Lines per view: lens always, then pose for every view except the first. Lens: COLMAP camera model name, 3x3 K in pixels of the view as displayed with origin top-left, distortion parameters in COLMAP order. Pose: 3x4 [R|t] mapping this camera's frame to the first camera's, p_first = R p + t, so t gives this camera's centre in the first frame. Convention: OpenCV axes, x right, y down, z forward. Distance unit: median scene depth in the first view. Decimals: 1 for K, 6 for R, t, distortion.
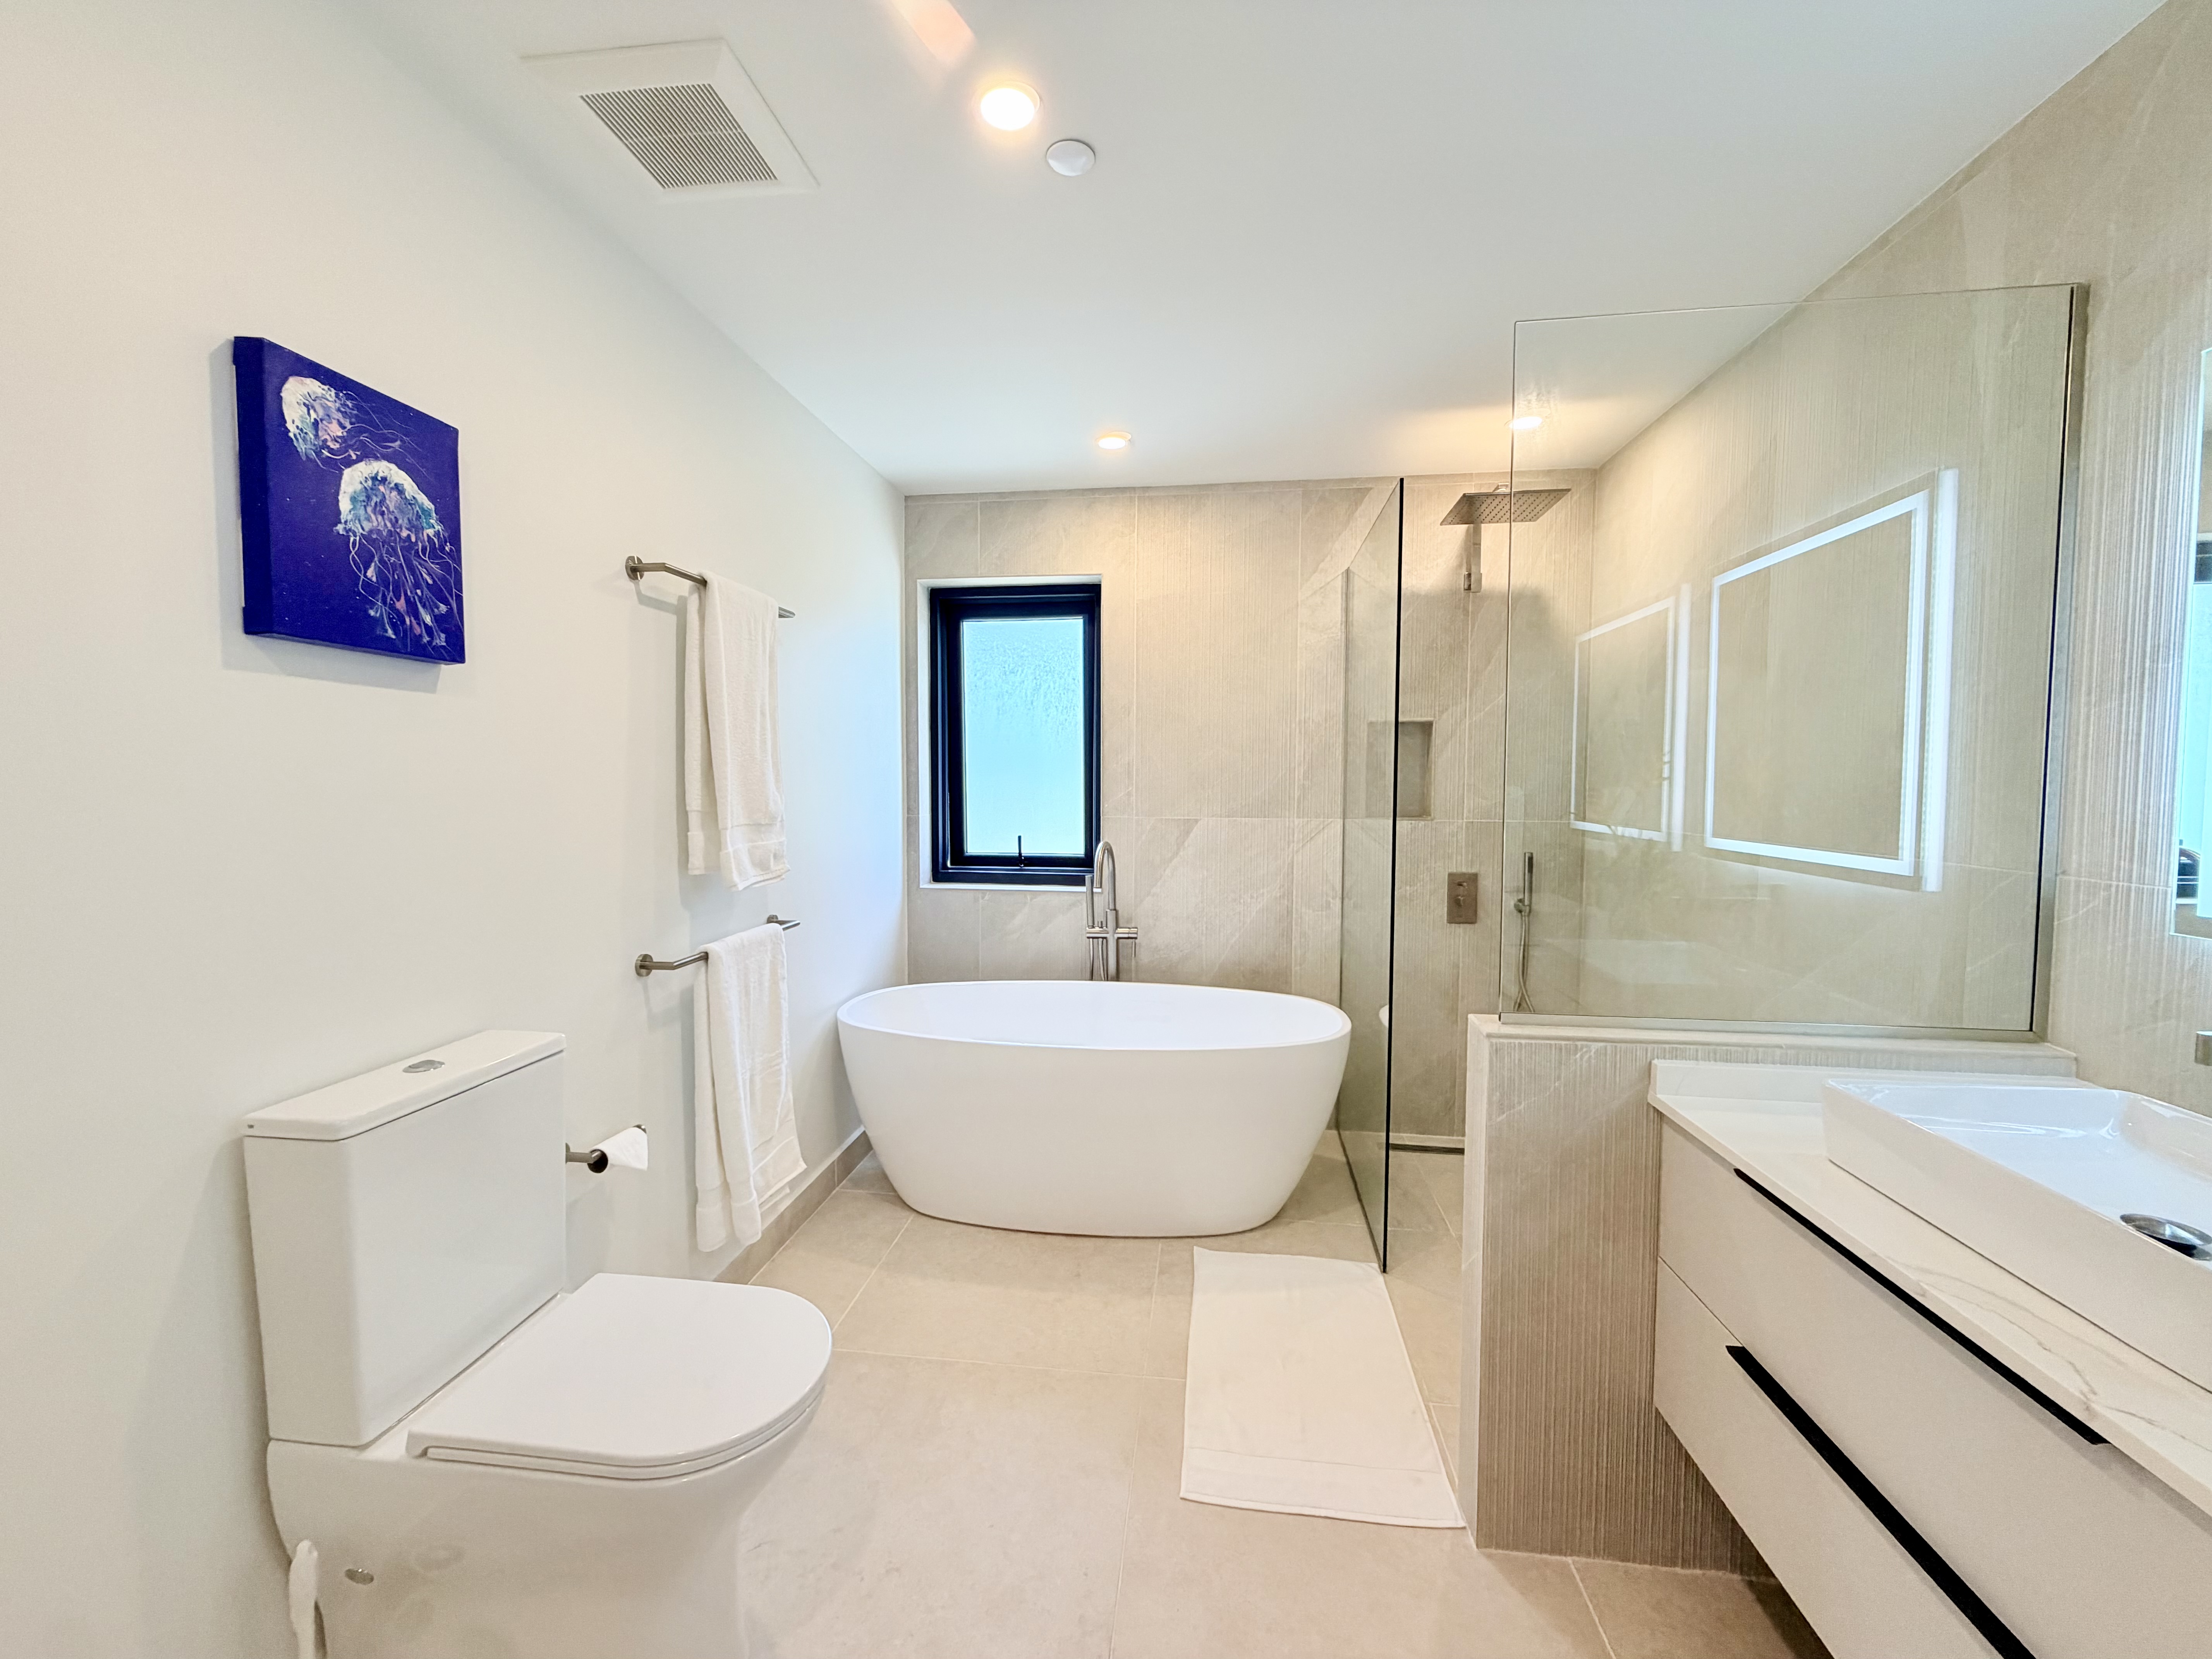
lens RADIAL K [[881.3, 0, 1116.3], [0, 881.3, 820.5], [0, 0, 1]] dist [0.001853, -0.000372]
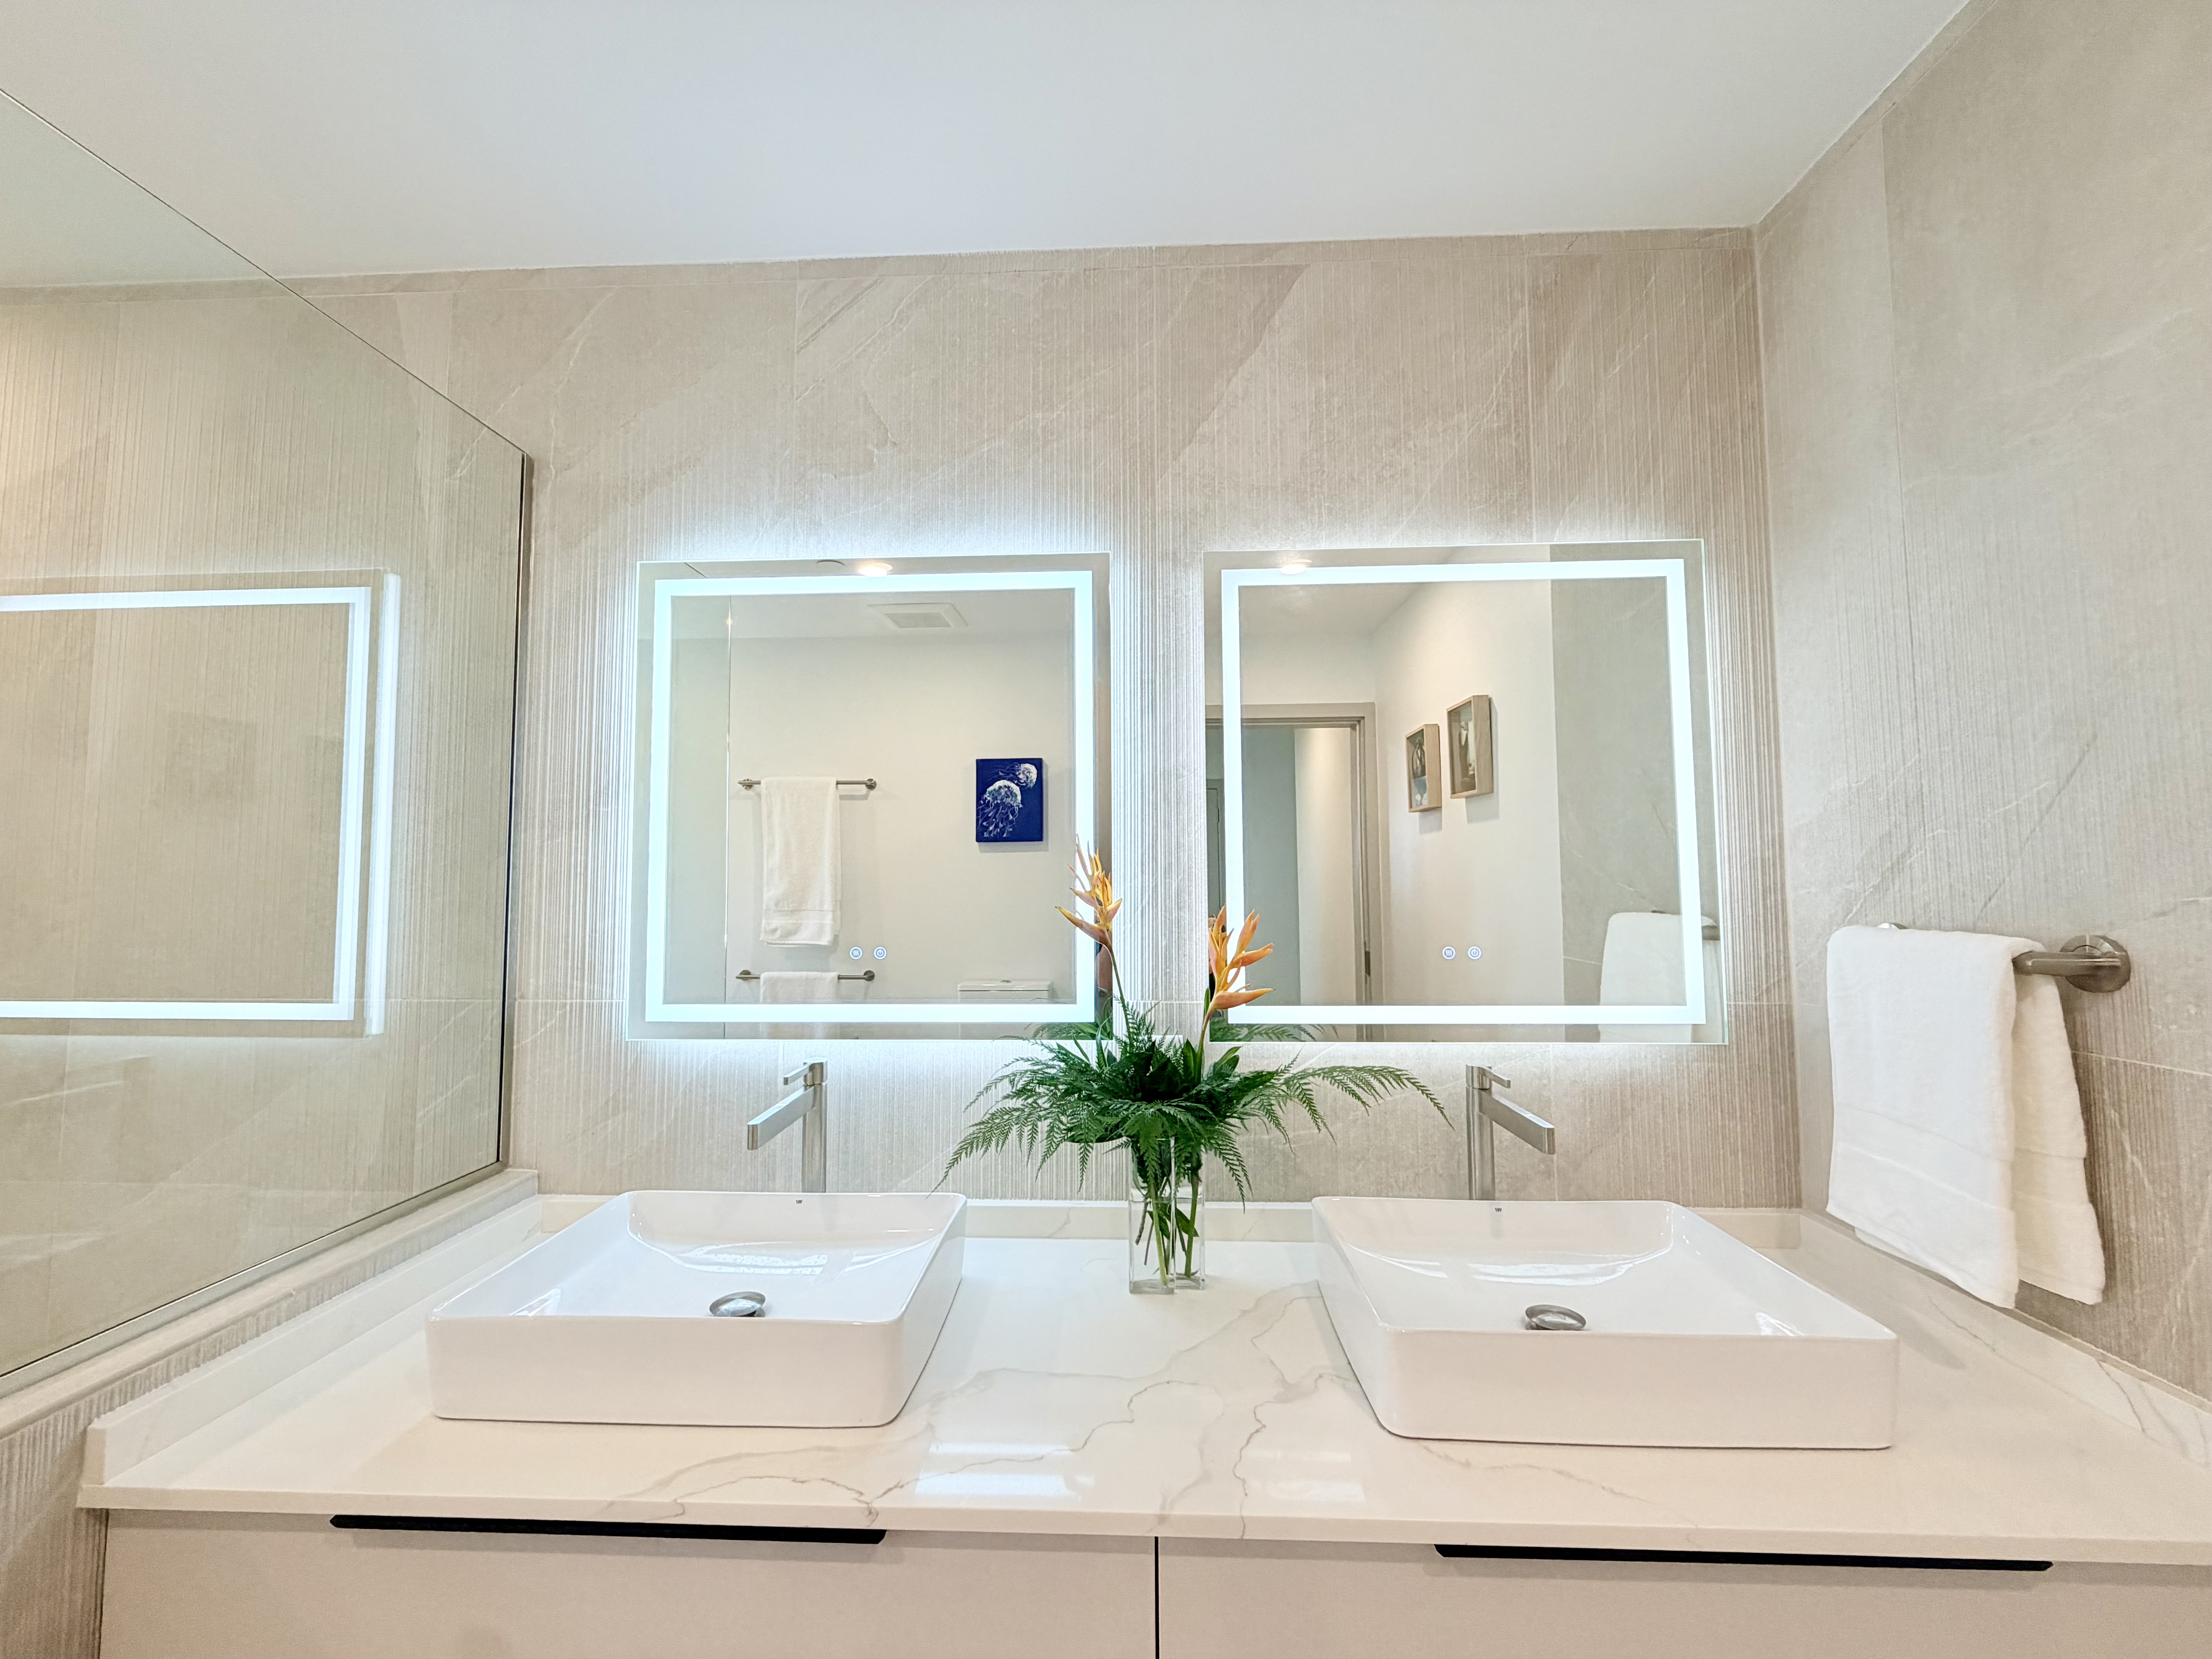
lens RADIAL K [[881.3, 0, 1113.8], [0, 881.3, 828.8], [0, 0, 1]] dist [0.001853, -0.000372]
pose [[-0.062851, 0.061269, 0.996141, -0.019965], [0.050327, 0.997039, -0.058149, -0.043053], [-0.996753, 0.046478, -0.065748, 0.365341]]
